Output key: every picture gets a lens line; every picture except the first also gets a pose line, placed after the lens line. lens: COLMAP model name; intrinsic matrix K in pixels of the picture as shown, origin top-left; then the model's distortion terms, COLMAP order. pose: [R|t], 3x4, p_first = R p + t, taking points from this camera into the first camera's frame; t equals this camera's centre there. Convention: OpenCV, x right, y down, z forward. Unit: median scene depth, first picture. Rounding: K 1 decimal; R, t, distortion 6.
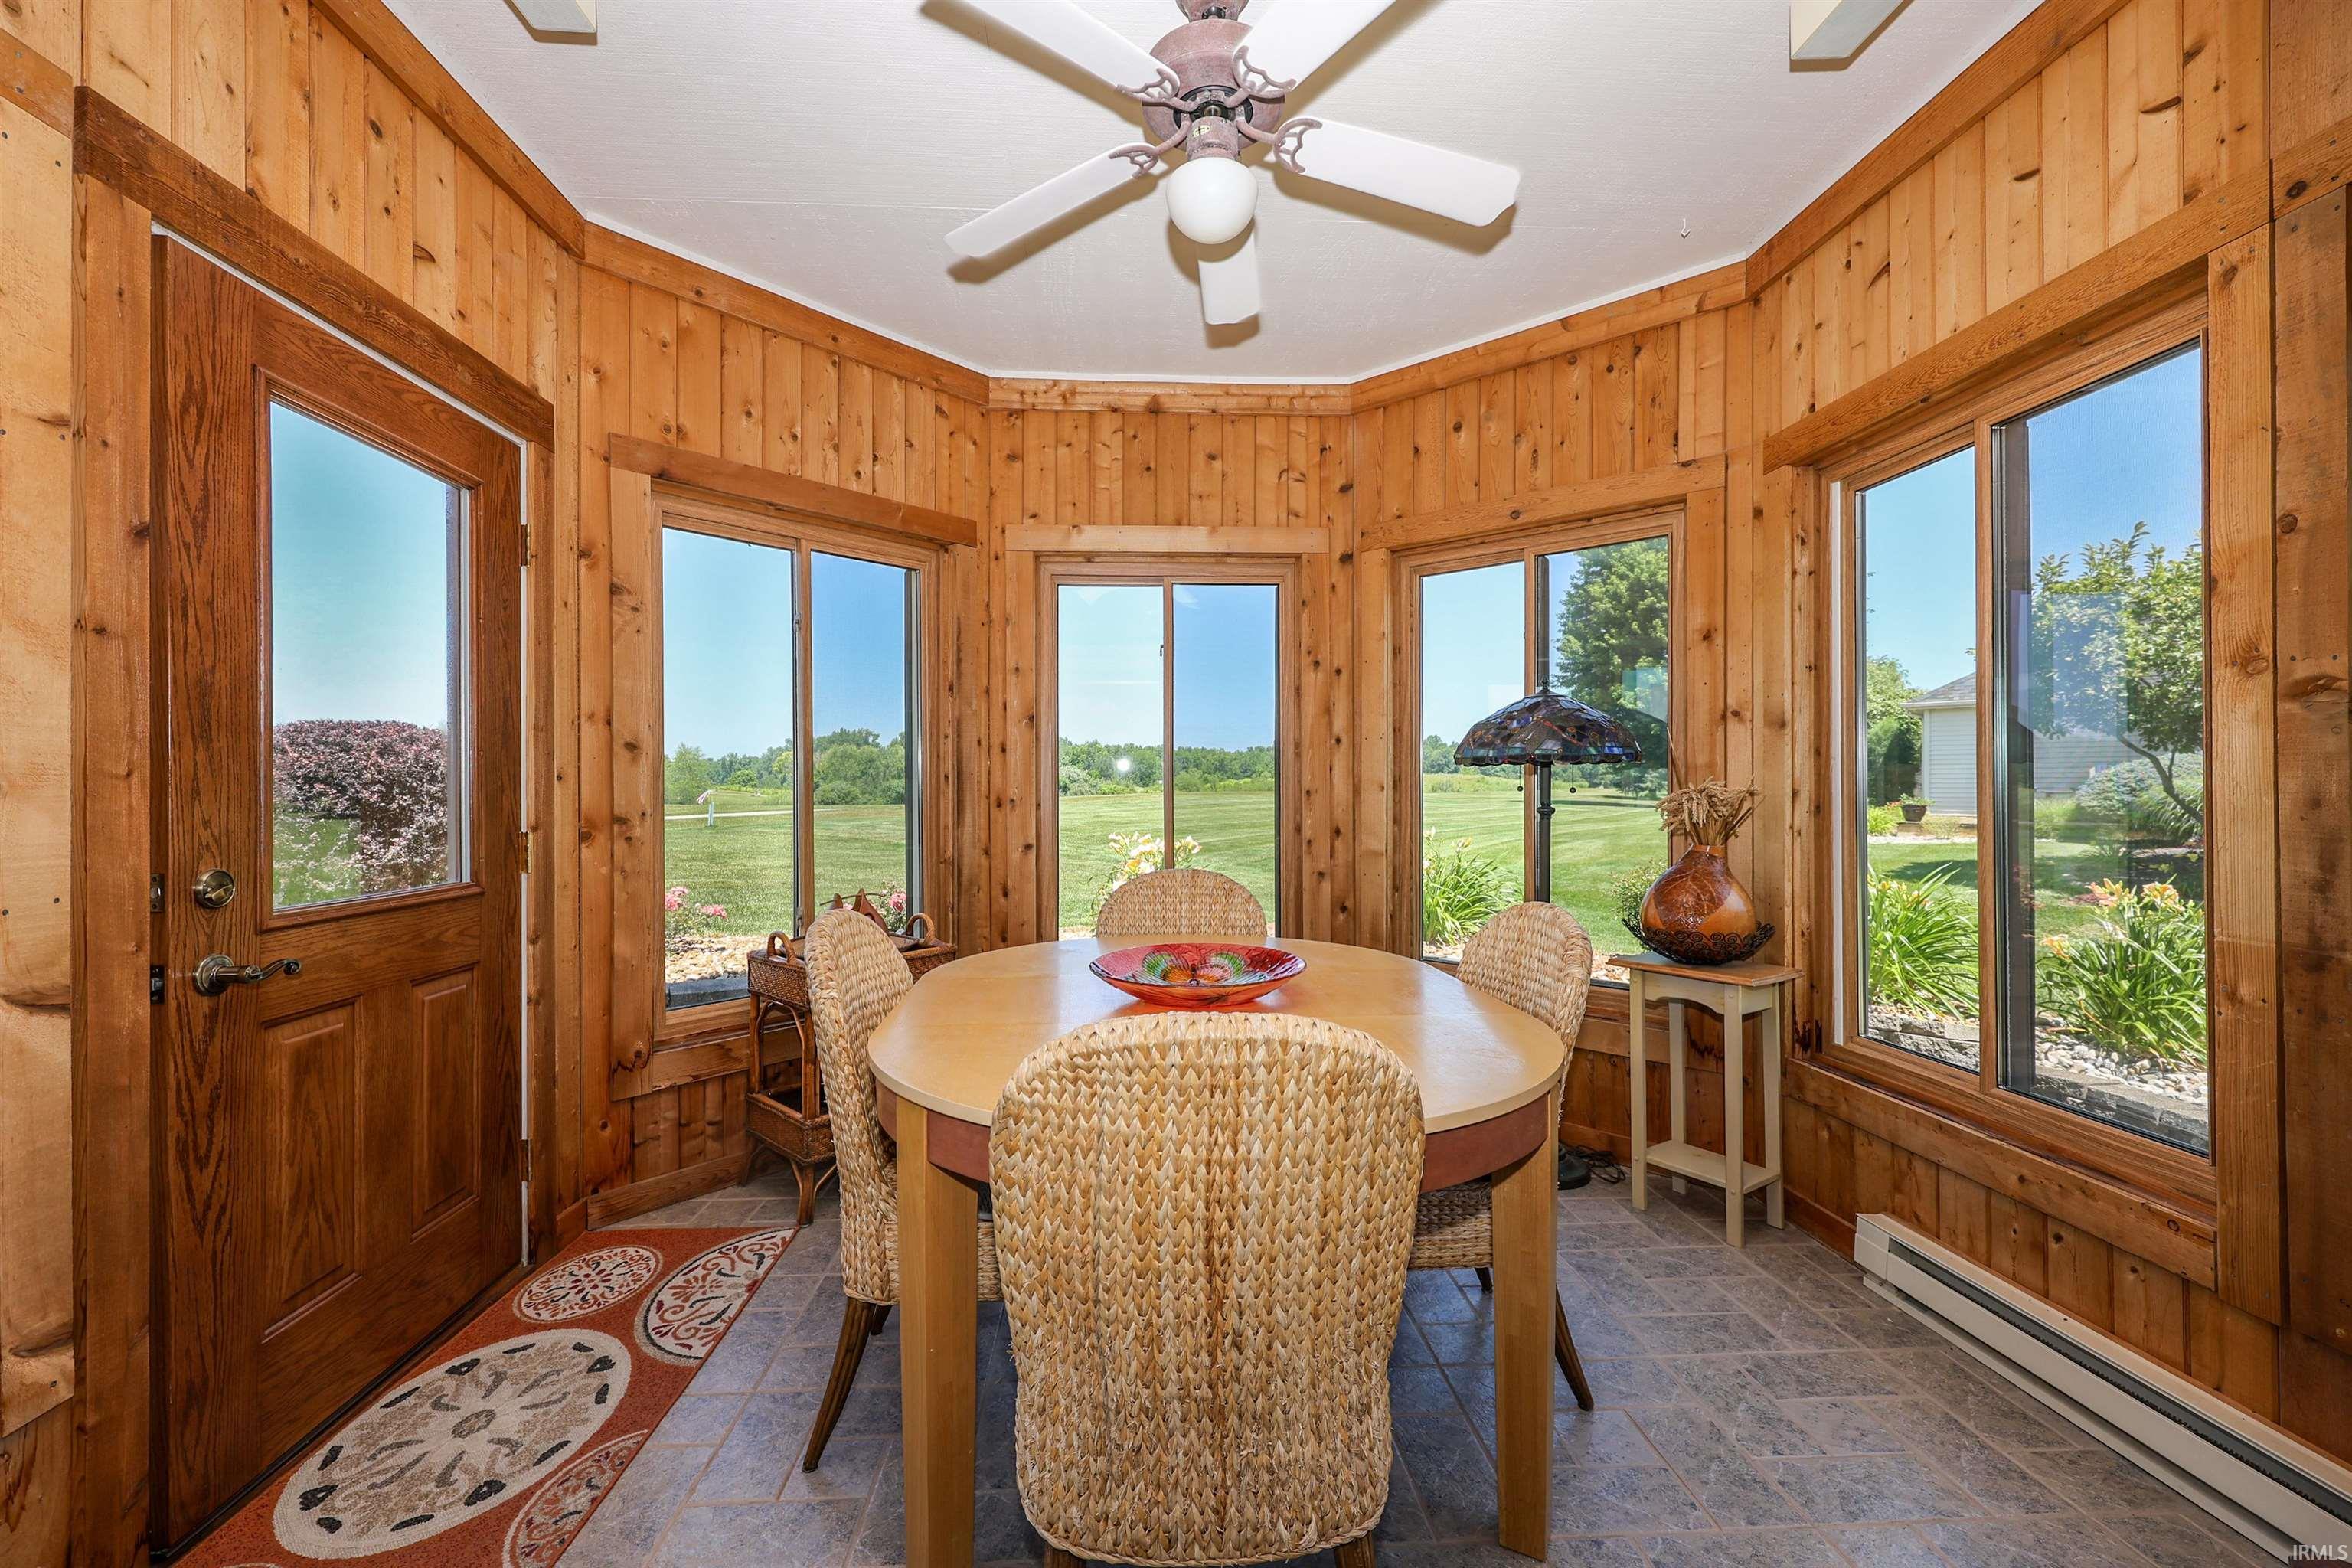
lens RADIAL K [[973.8, 0, 1165.6], [0, 973.8, 782.7], [0, 0, 1]] dist [-0.000276, 0.001210]
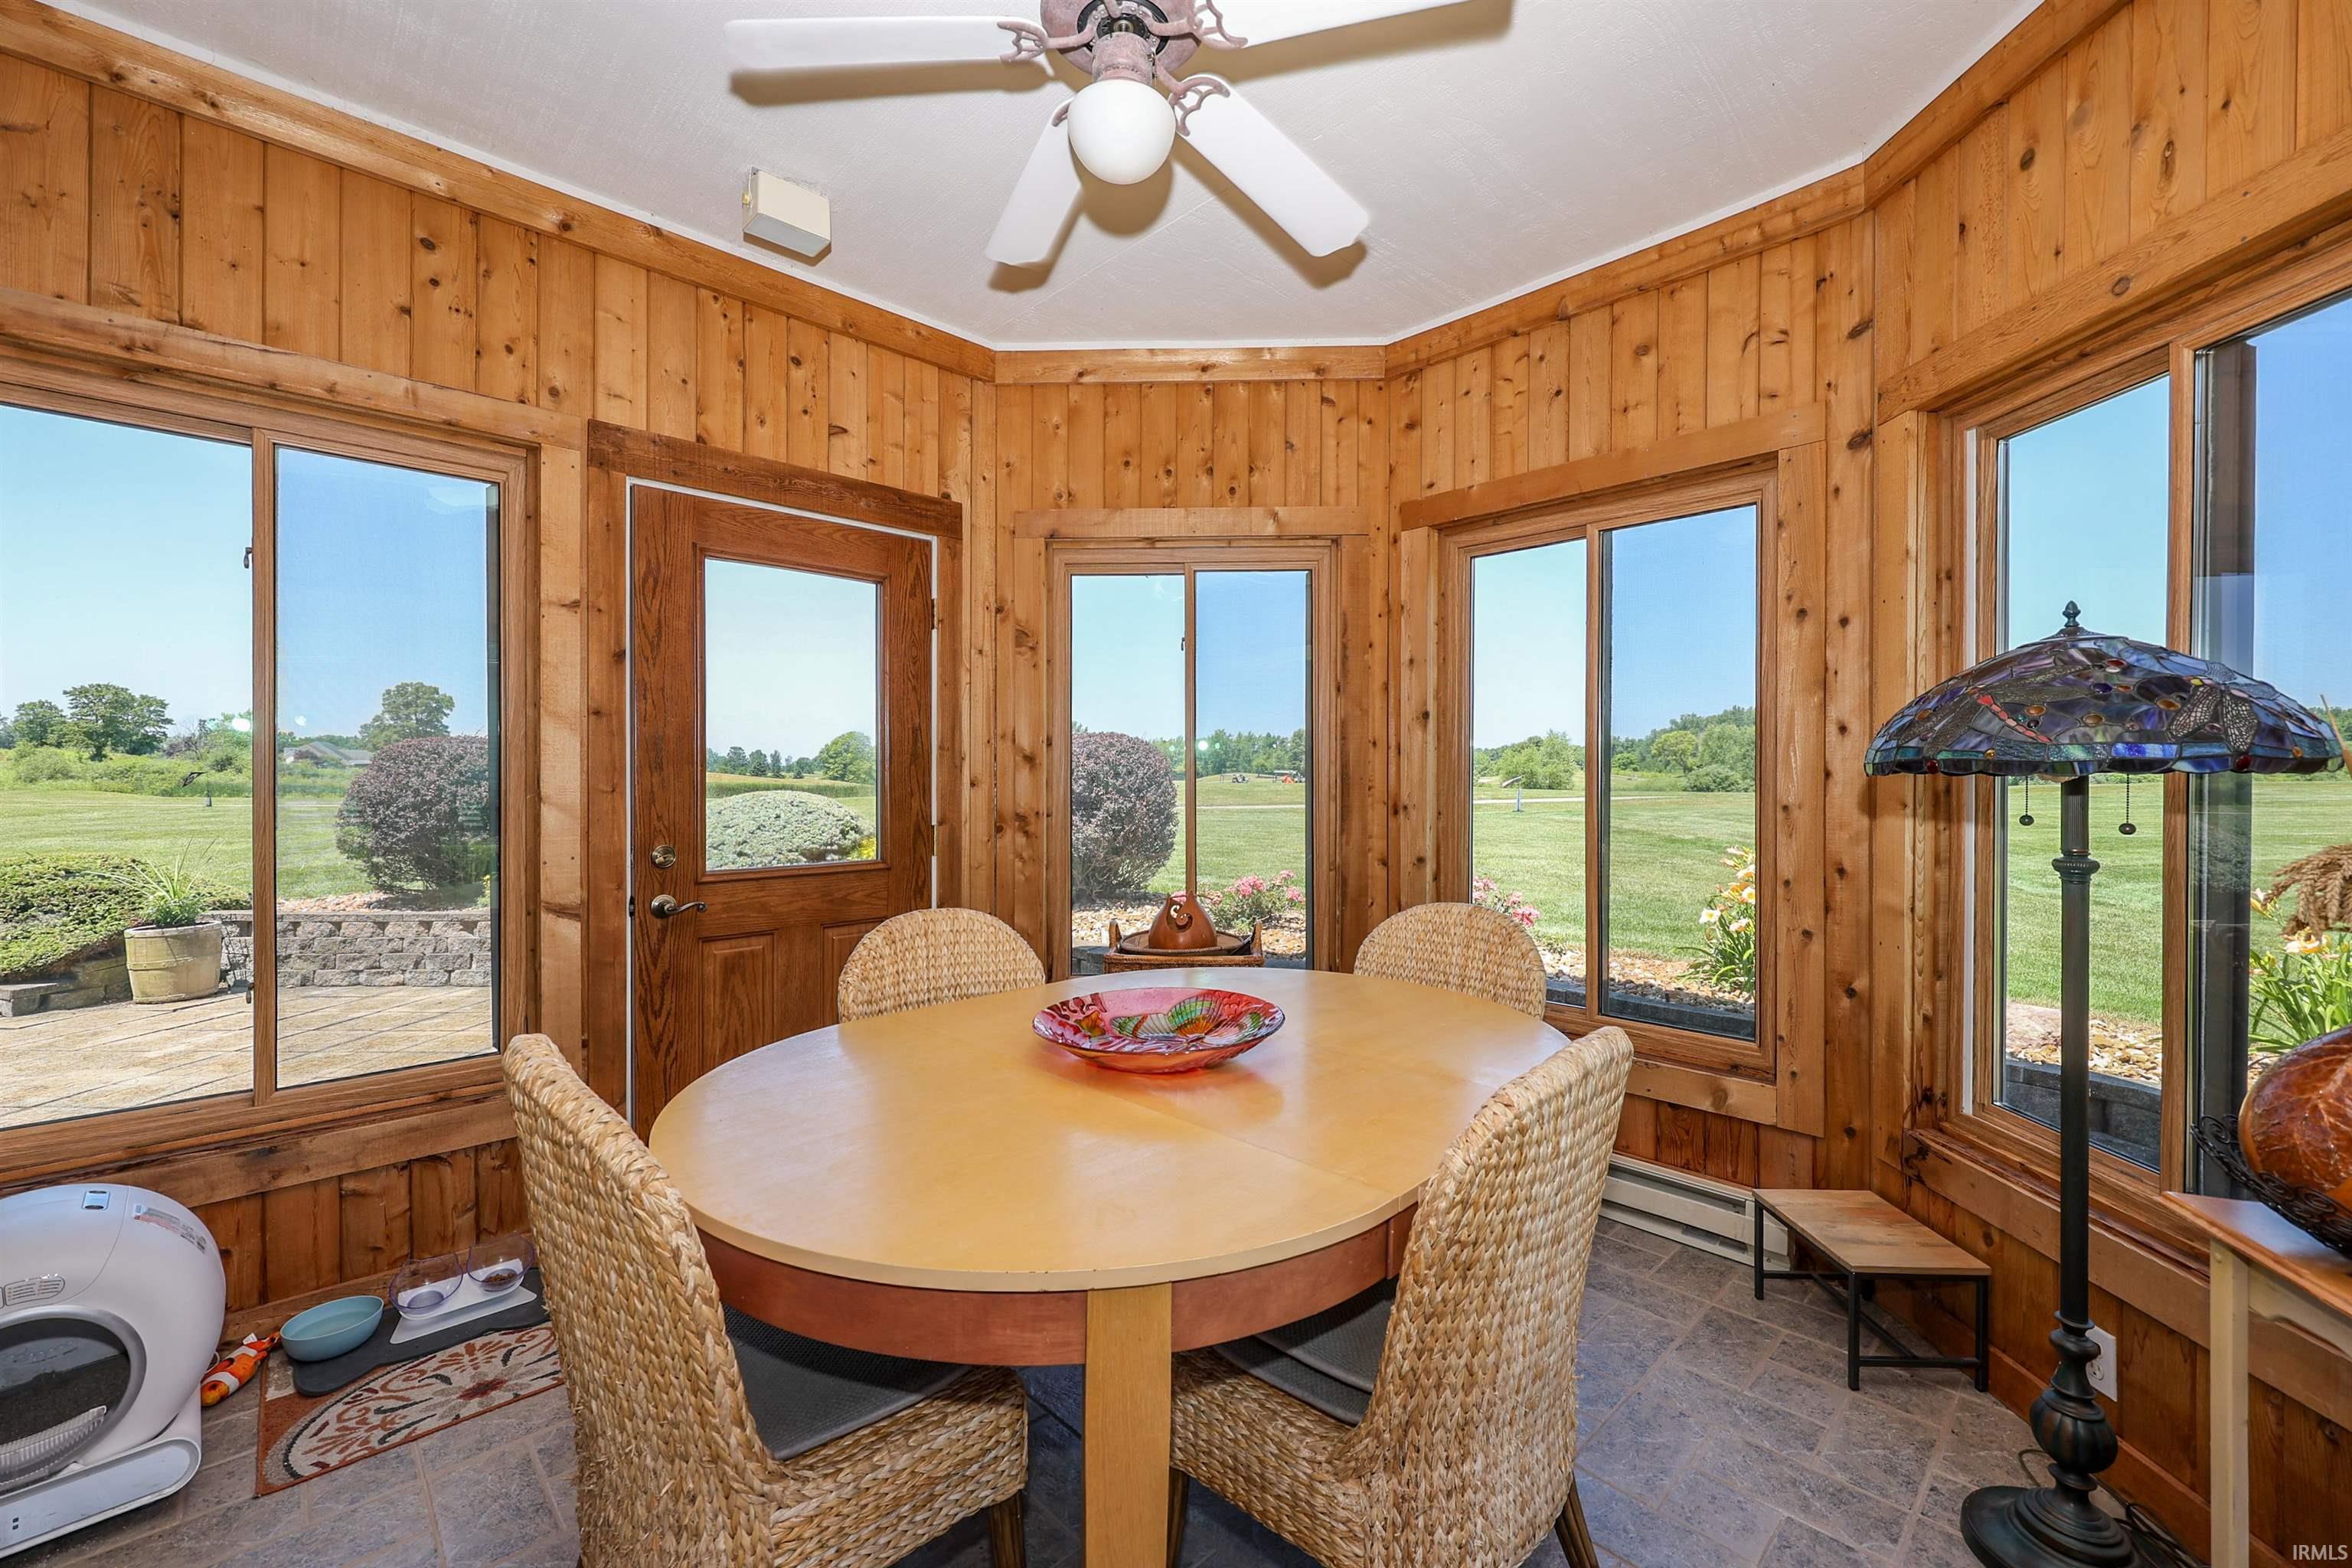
lens RADIAL K [[973.8, 0, 1193.8], [0, 973.8, 770.2], [0, 0, 1]] dist [-0.000276, 0.001210]
pose [[0.641902, 0.001719, -0.766785, 0.615559], [0.003400, 0.999981, 0.005089, -0.031546], [0.766779, -0.005874, 0.641884, 0.405405]]
